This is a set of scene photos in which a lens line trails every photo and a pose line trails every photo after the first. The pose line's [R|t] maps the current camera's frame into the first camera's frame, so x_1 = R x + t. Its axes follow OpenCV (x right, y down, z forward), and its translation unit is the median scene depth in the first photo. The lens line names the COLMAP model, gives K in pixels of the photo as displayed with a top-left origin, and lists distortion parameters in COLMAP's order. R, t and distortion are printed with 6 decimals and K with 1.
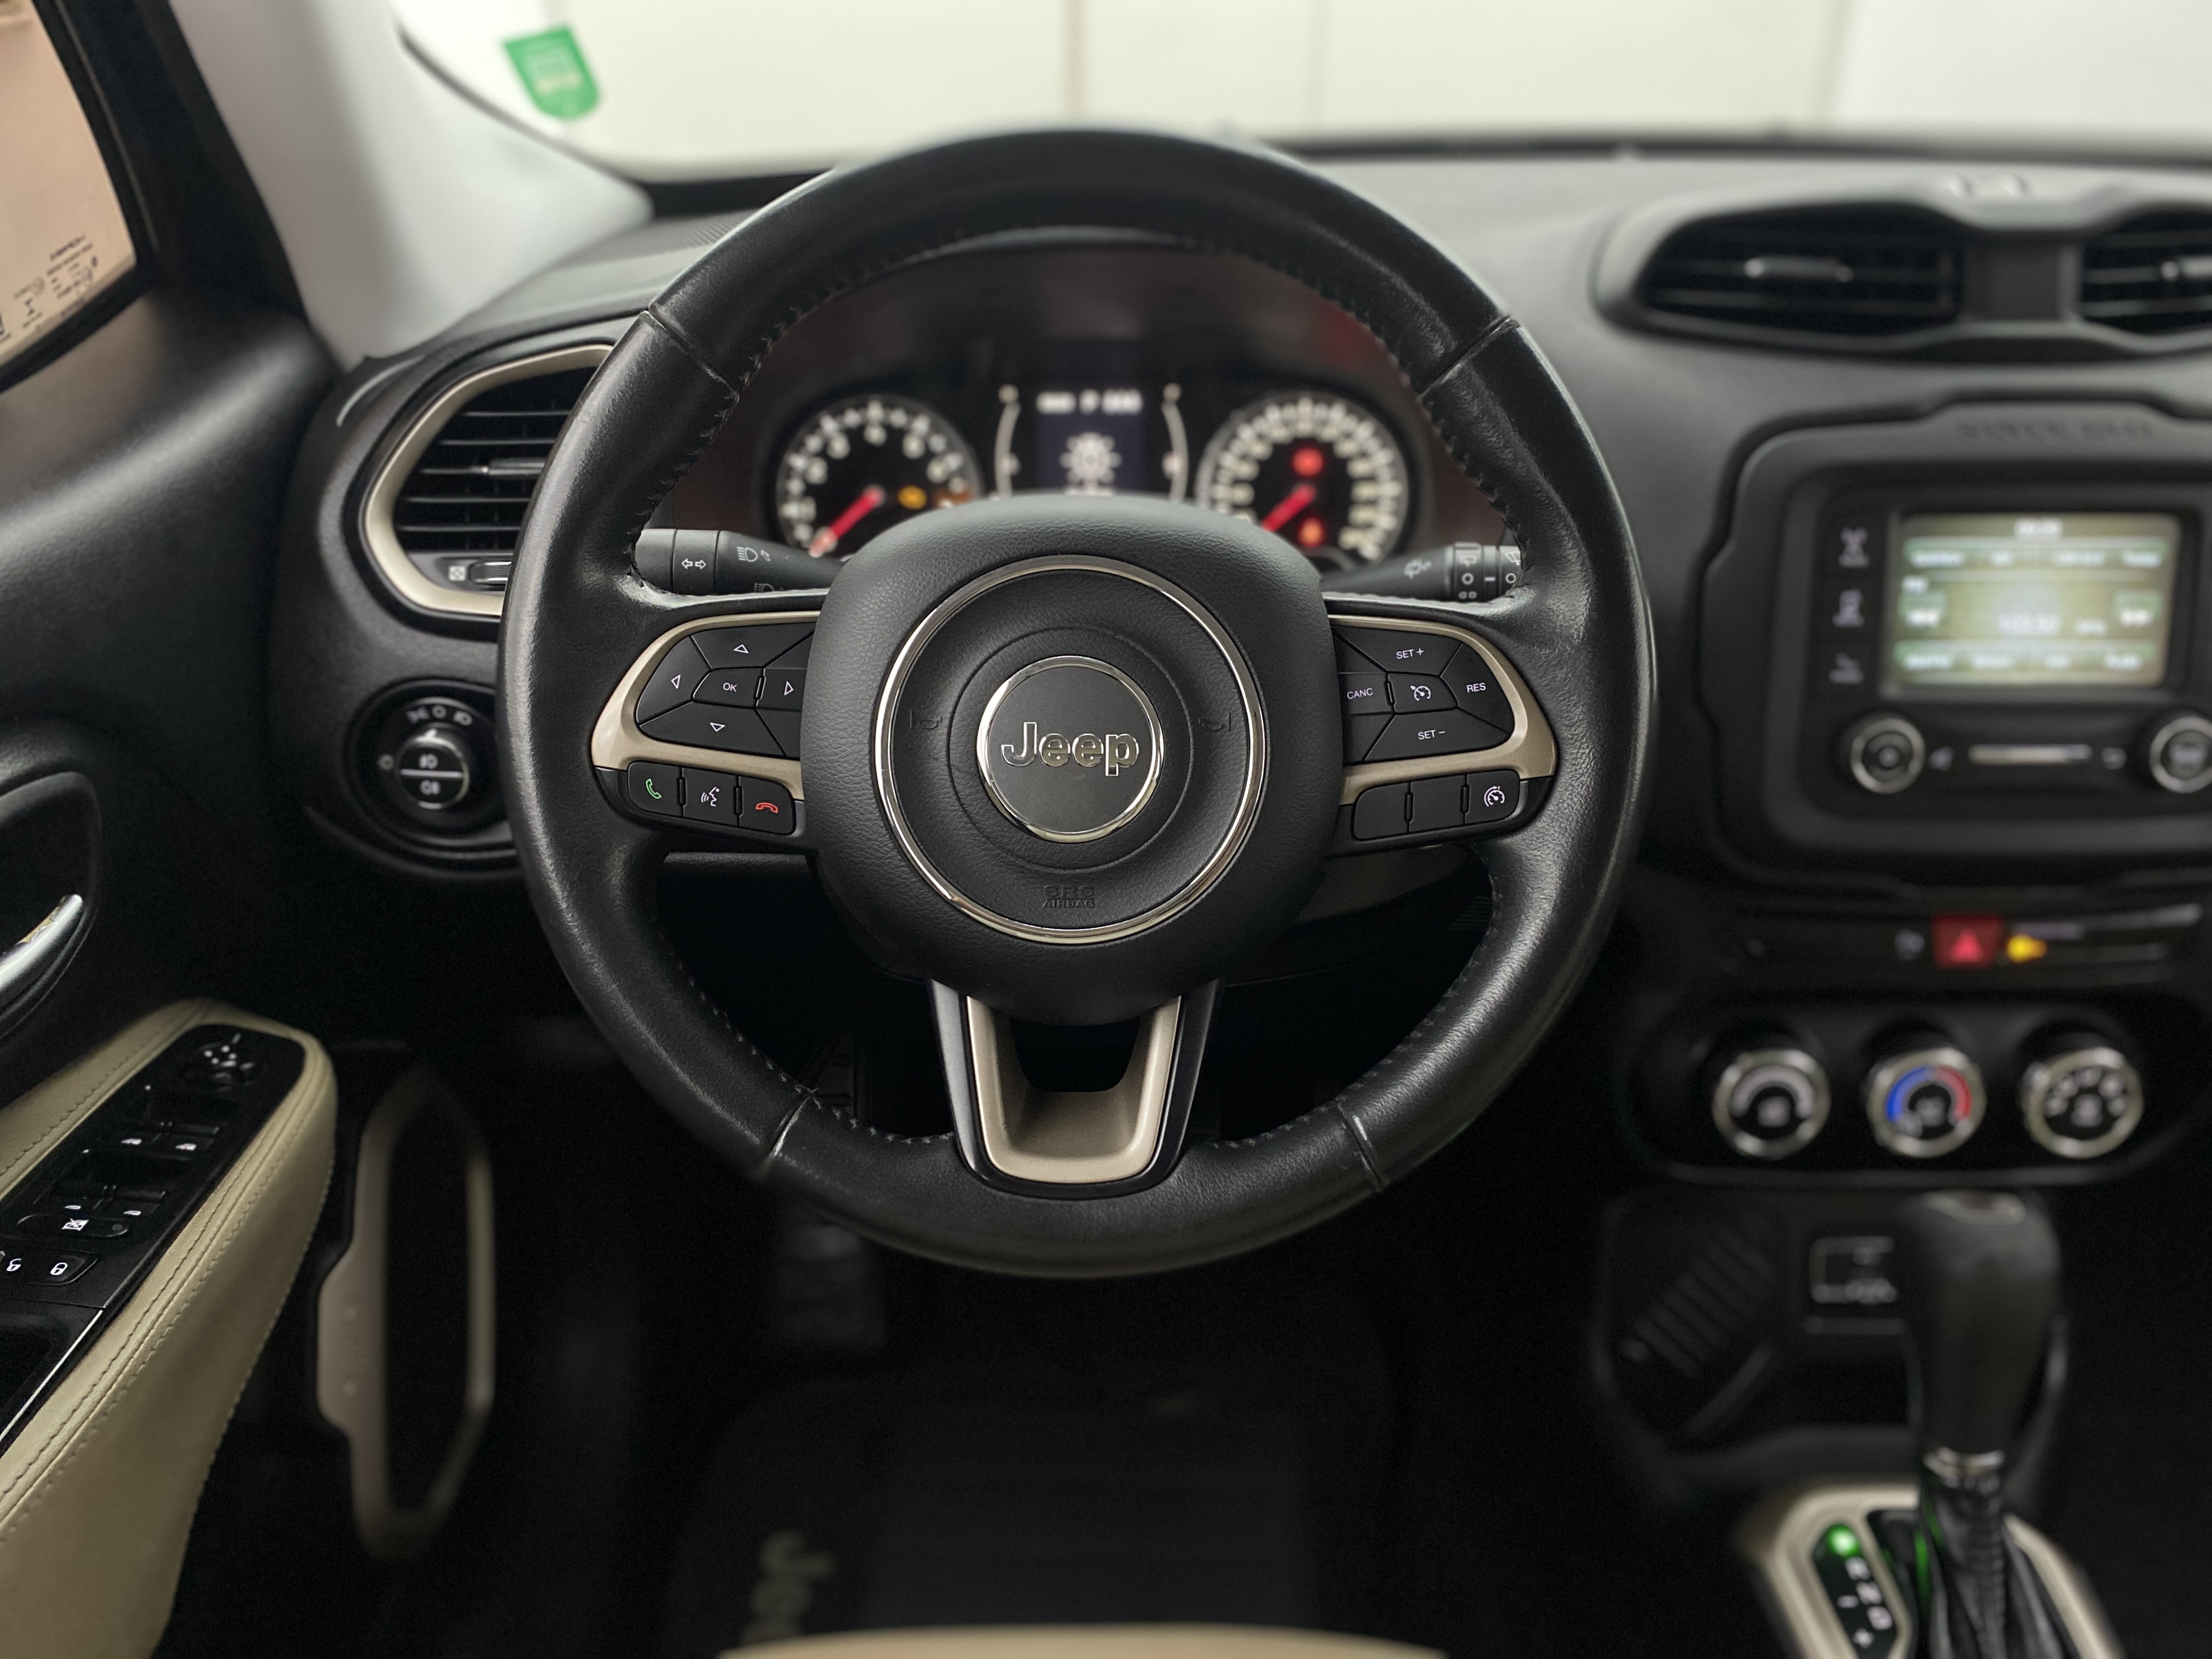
lens RADIAL K [[1715.9, 0, 1098.6], [0, 1715.9, 822.6], [0, 0, 1]] dist [0.013464, -0.022837]
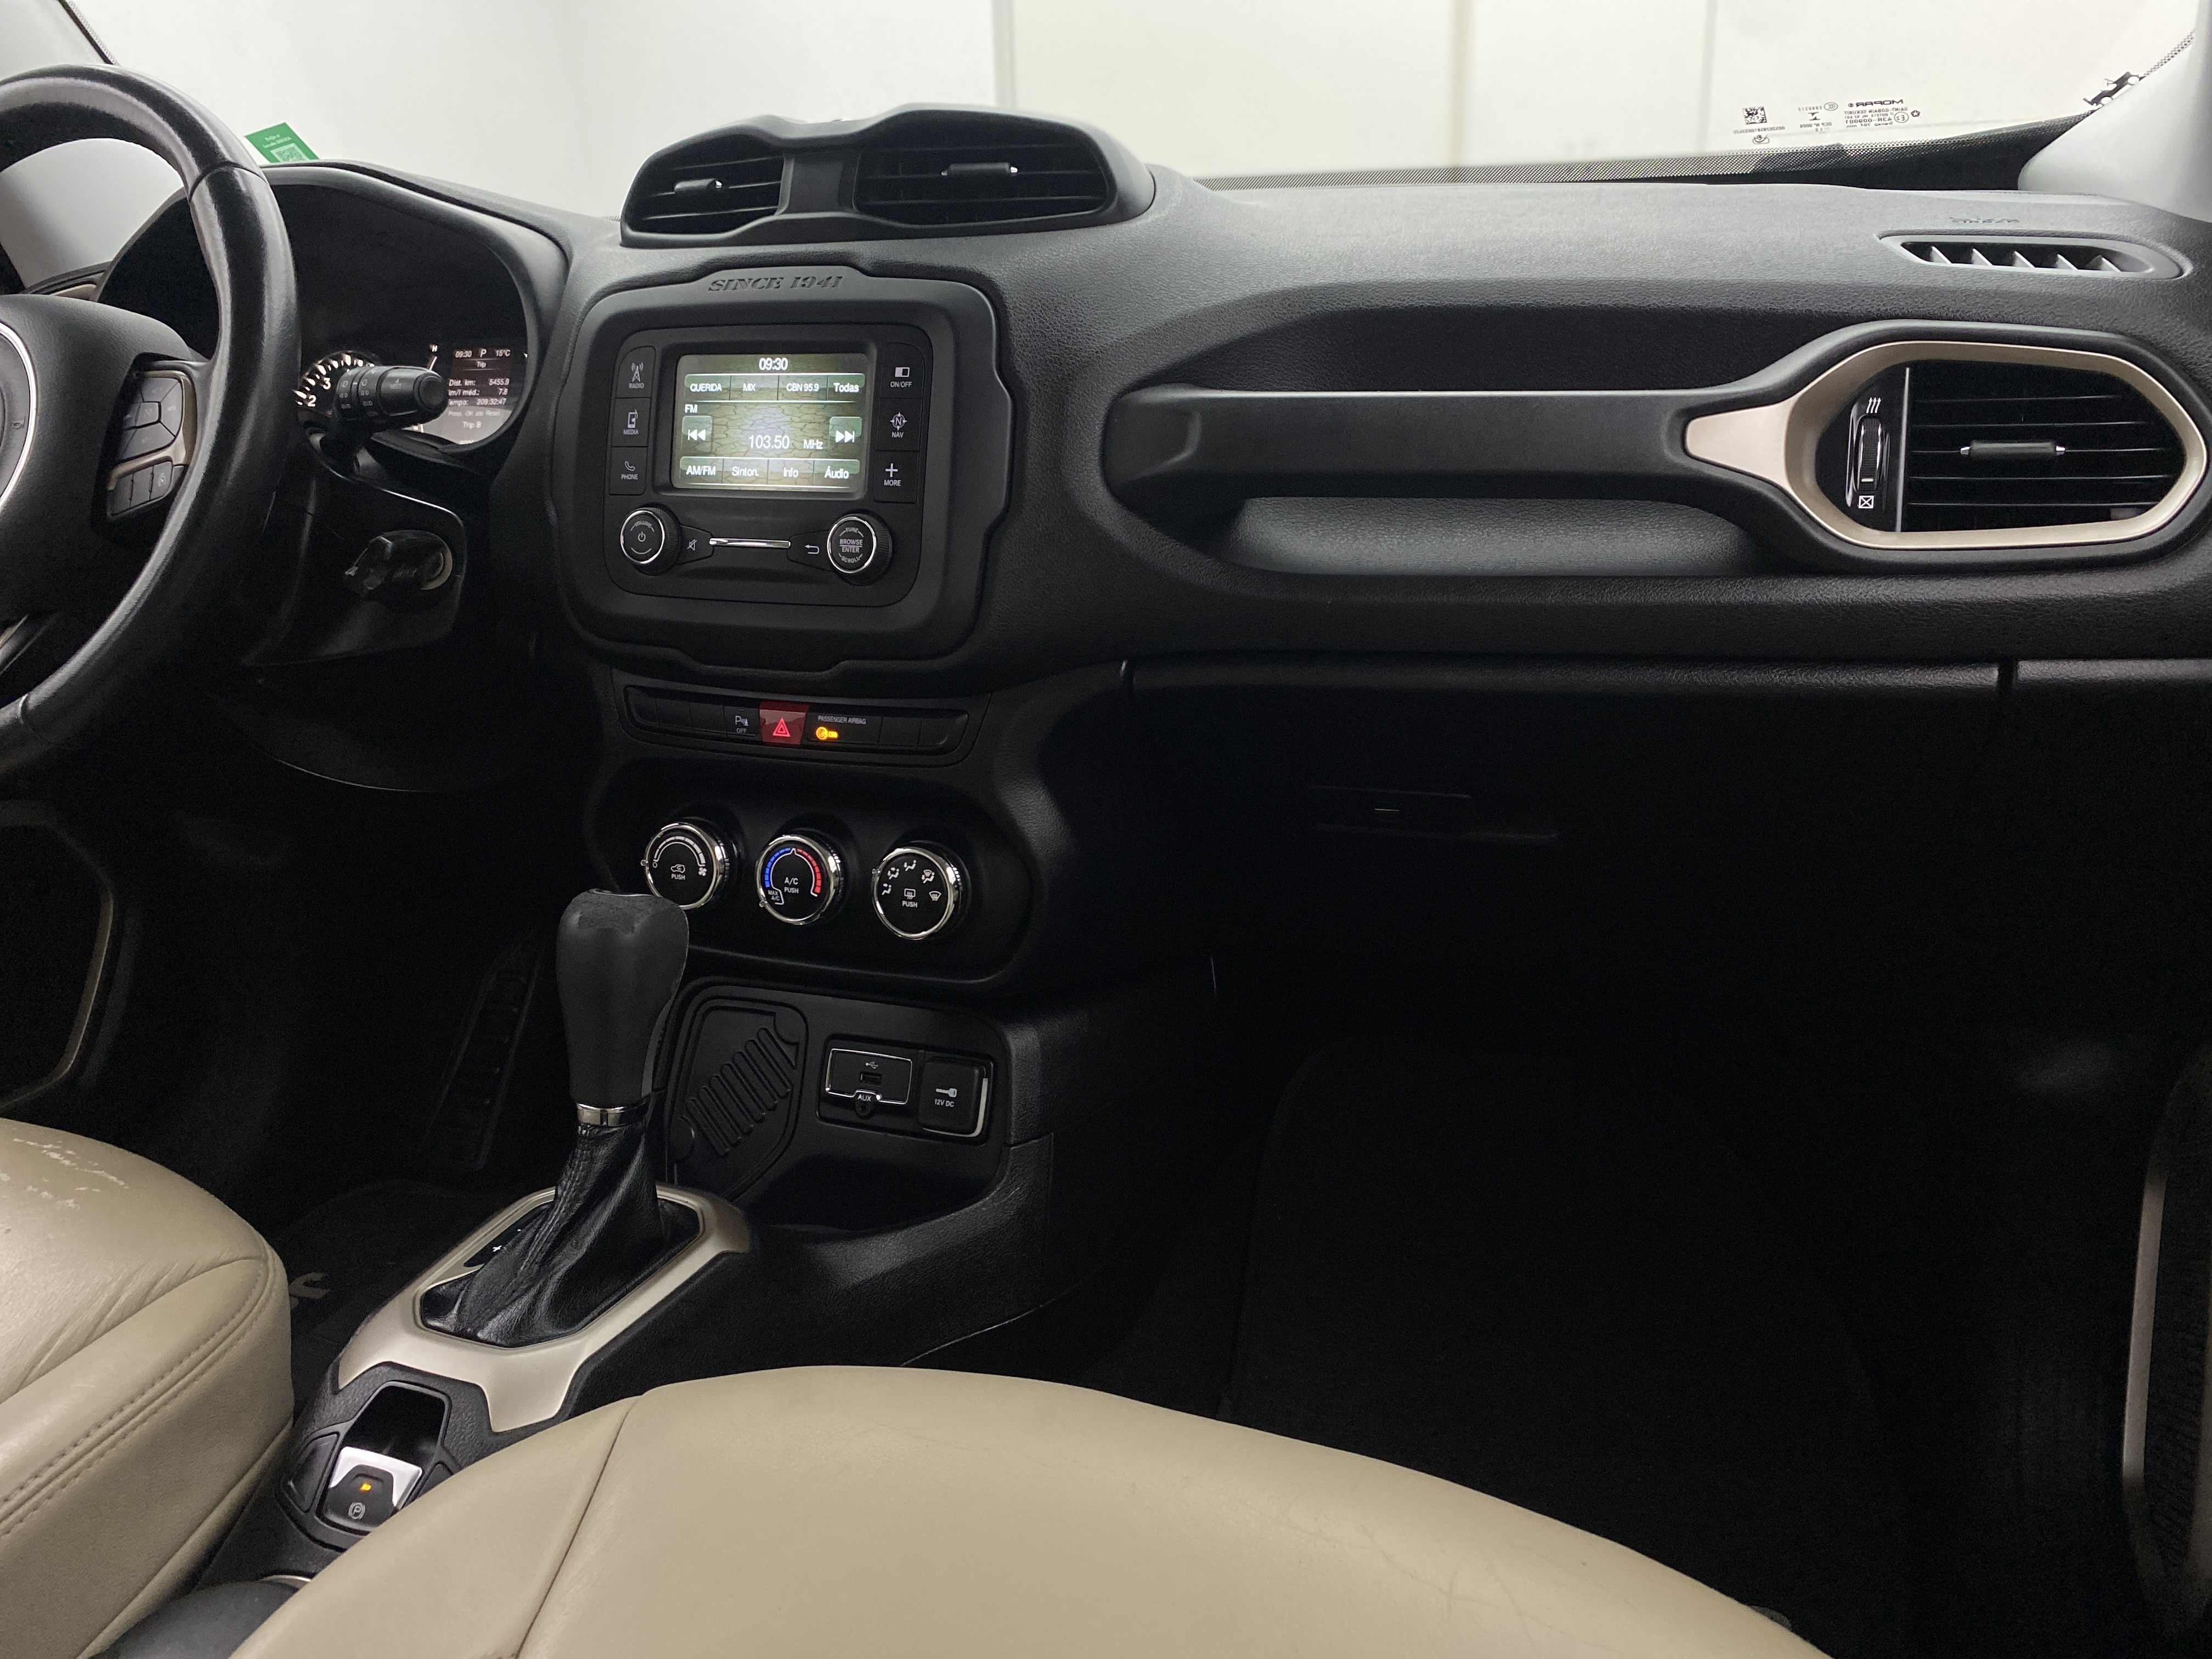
lens RADIAL K [[1715.9, 0, 1118.0], [0, 1715.9, 836.4], [0, 0, 1]] dist [0.013464, -0.022837]
pose [[0.926432, 0.091906, -0.365071, 1.227531], [-0.144892, 0.982089, -0.120449, 0.269359], [0.347462, 0.164484, 0.923155, 0.000688]]
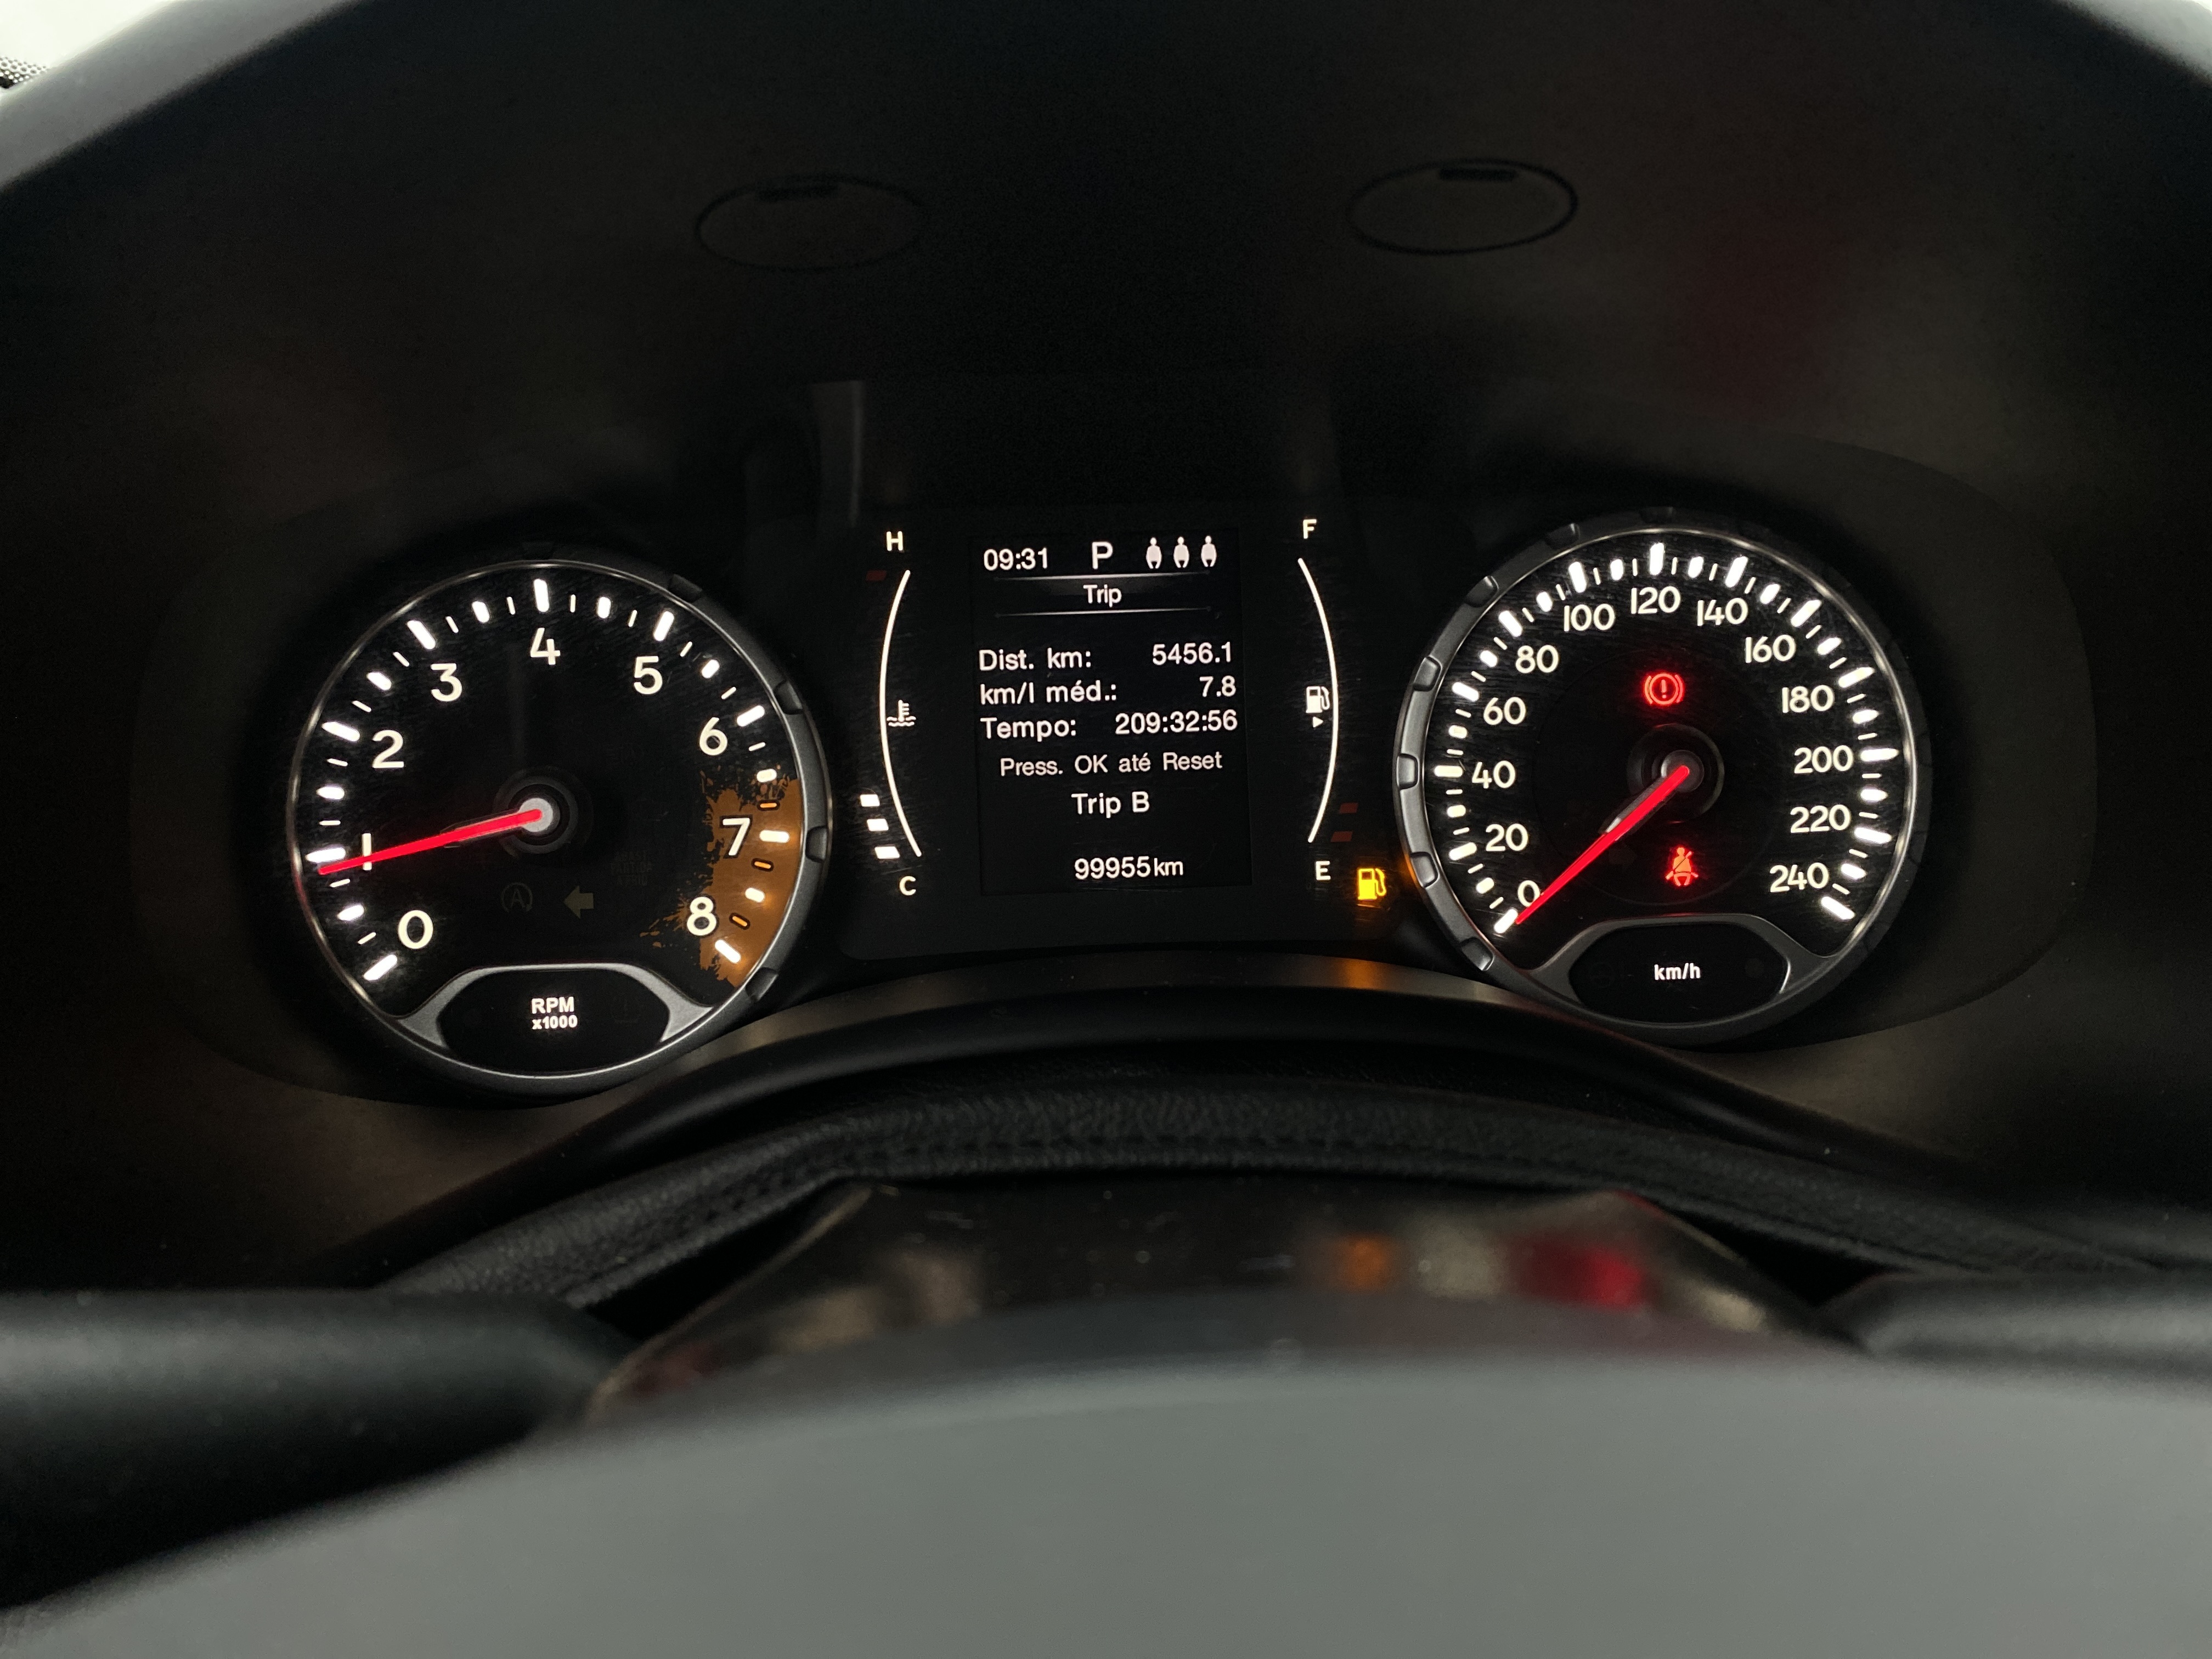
lens RADIAL K [[1715.9, 0, 1111.7], [0, 1715.9, 816.5], [0, 0, 1]] dist [0.013464, -0.022837]
pose [[0.998882, -0.030261, 0.036330, -0.024215], [0.033149, 0.996103, -0.081731, -0.191425], [-0.033715, 0.082844, 0.995992, 0.769282]]
